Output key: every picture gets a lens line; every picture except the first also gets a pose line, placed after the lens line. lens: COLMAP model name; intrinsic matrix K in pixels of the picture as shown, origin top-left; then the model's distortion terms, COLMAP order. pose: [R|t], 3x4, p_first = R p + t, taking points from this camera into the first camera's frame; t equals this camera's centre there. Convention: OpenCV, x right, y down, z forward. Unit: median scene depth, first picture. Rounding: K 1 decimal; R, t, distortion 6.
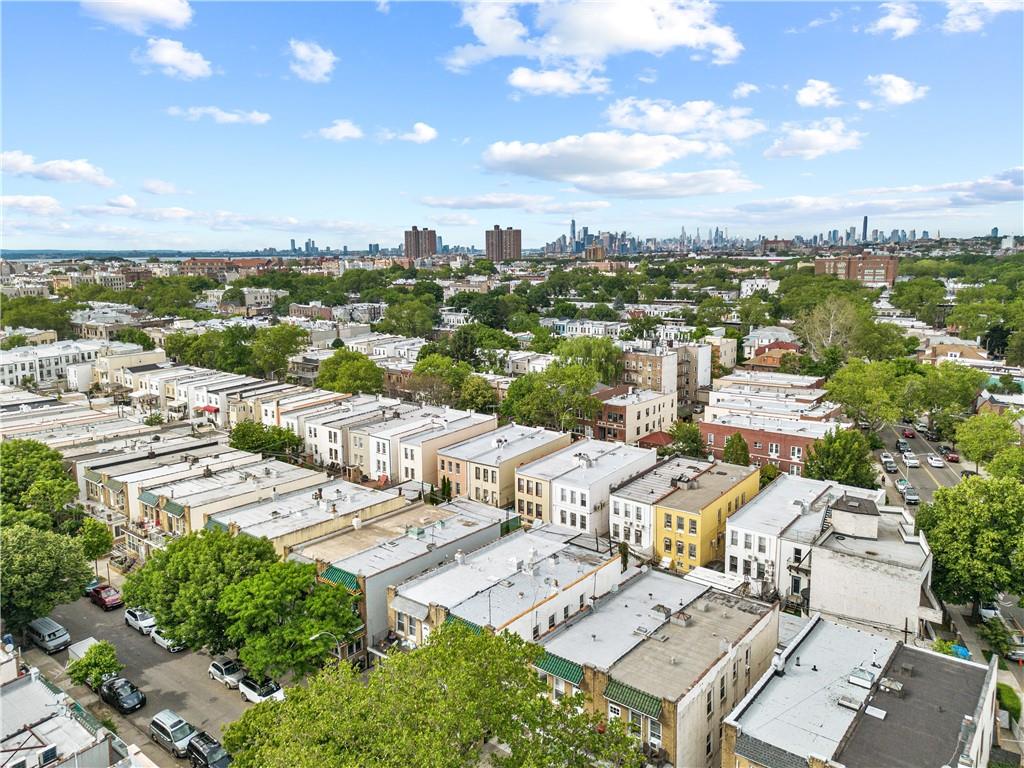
lens RADIAL K [[729.5, 0, 511.5], [0, 729.5, 370.3], [0, 0, 1]] dist [0.070942, -0.072458]
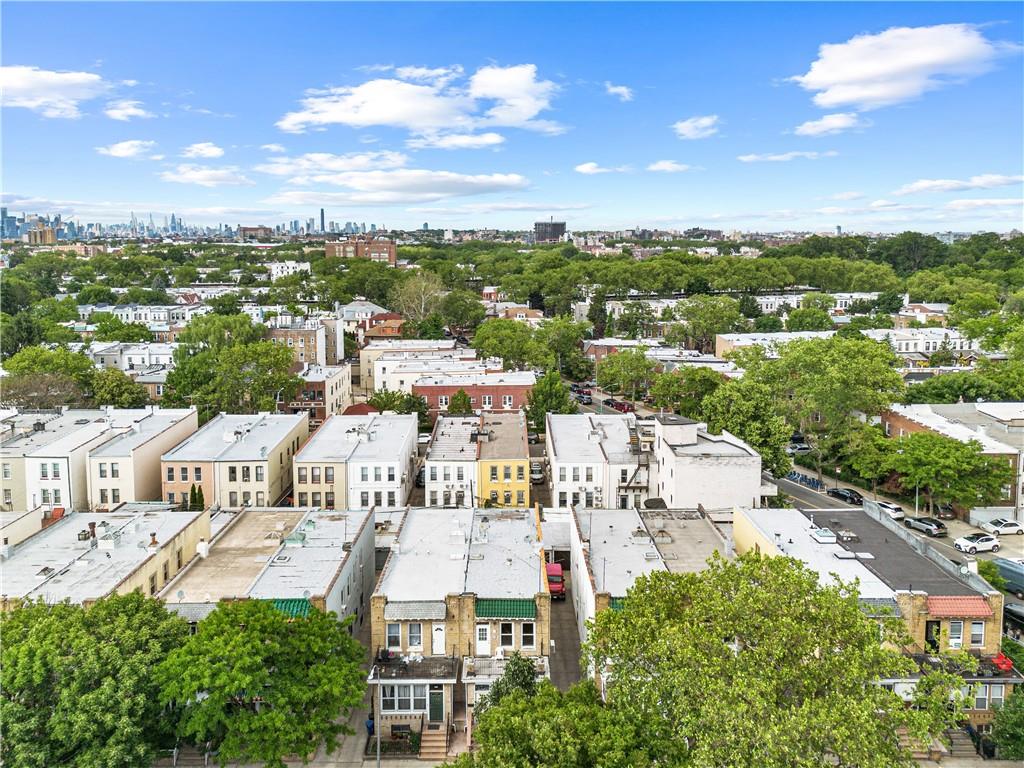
lens RADIAL K [[746.5, 0, 503.3], [0, 746.5, 368.7], [0, 0, 1]] dist [0.081252, -0.081802]
pose [[0.779224, -0.100630, 0.618615, -0.332264], [0.096079, 0.994539, 0.040758, 0.023313], [-0.619338, 0.027676, 0.784637, 0.180541]]
